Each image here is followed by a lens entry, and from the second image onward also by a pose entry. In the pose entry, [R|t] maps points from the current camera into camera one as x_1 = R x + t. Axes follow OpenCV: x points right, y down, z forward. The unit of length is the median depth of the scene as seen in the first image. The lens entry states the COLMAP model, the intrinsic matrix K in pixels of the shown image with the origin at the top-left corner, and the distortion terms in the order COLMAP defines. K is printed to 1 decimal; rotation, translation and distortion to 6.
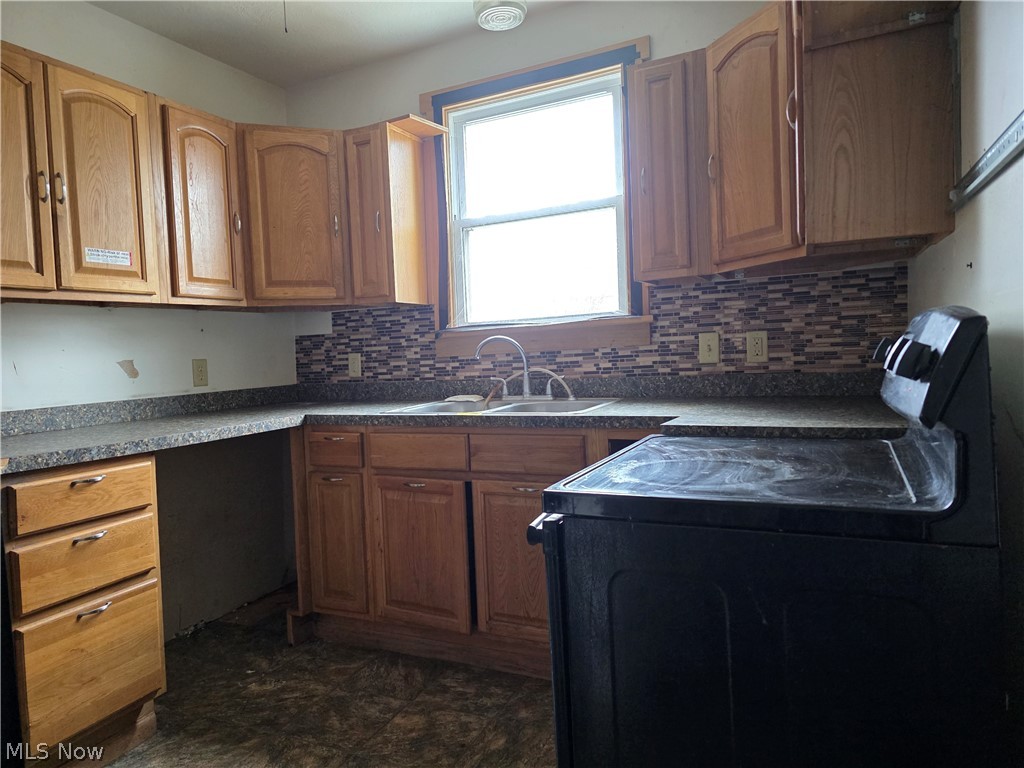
lens RADIAL K [[689.7, 0, 506.9], [0, 689.7, 375.6], [0, 0, 1]] dist [0.022562, -0.007029]
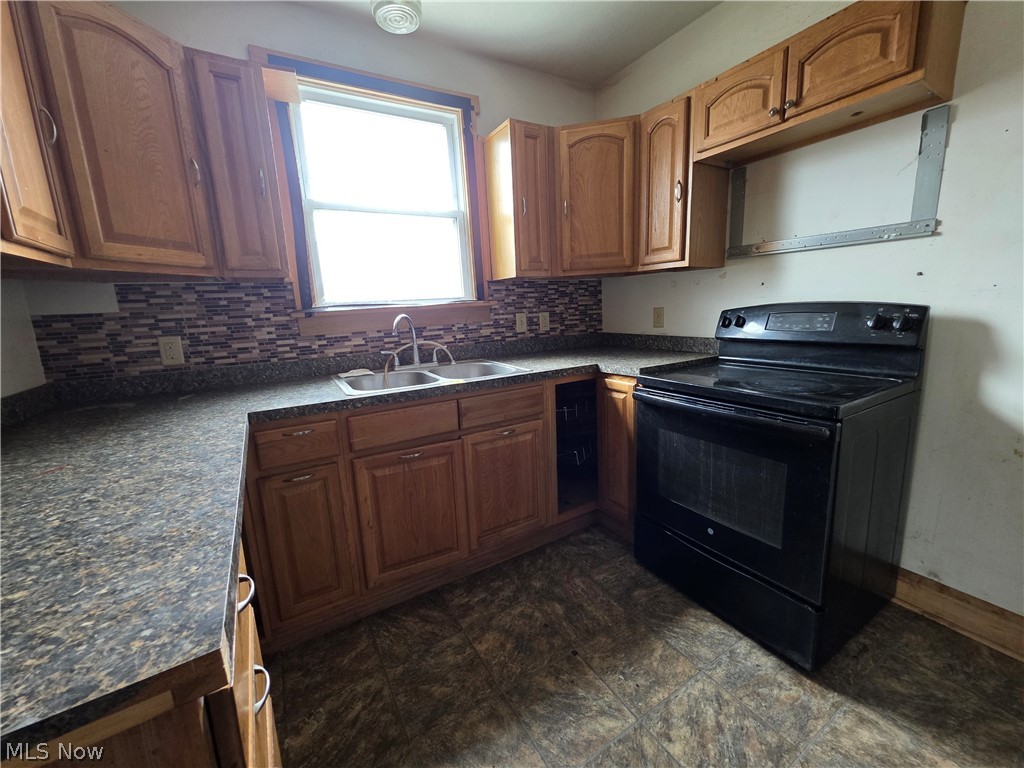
lens RADIAL K [[406.9, 0, 510.2], [0, 406.9, 386.0], [0, 0, 1]] dist [-0.011561, -0.000756]
pose [[0.544240, -0.142086, 0.826810, -0.488436], [0.048565, 0.989236, 0.138032, -0.024302], [-0.837523, -0.034968, 0.545283, 0.465273]]
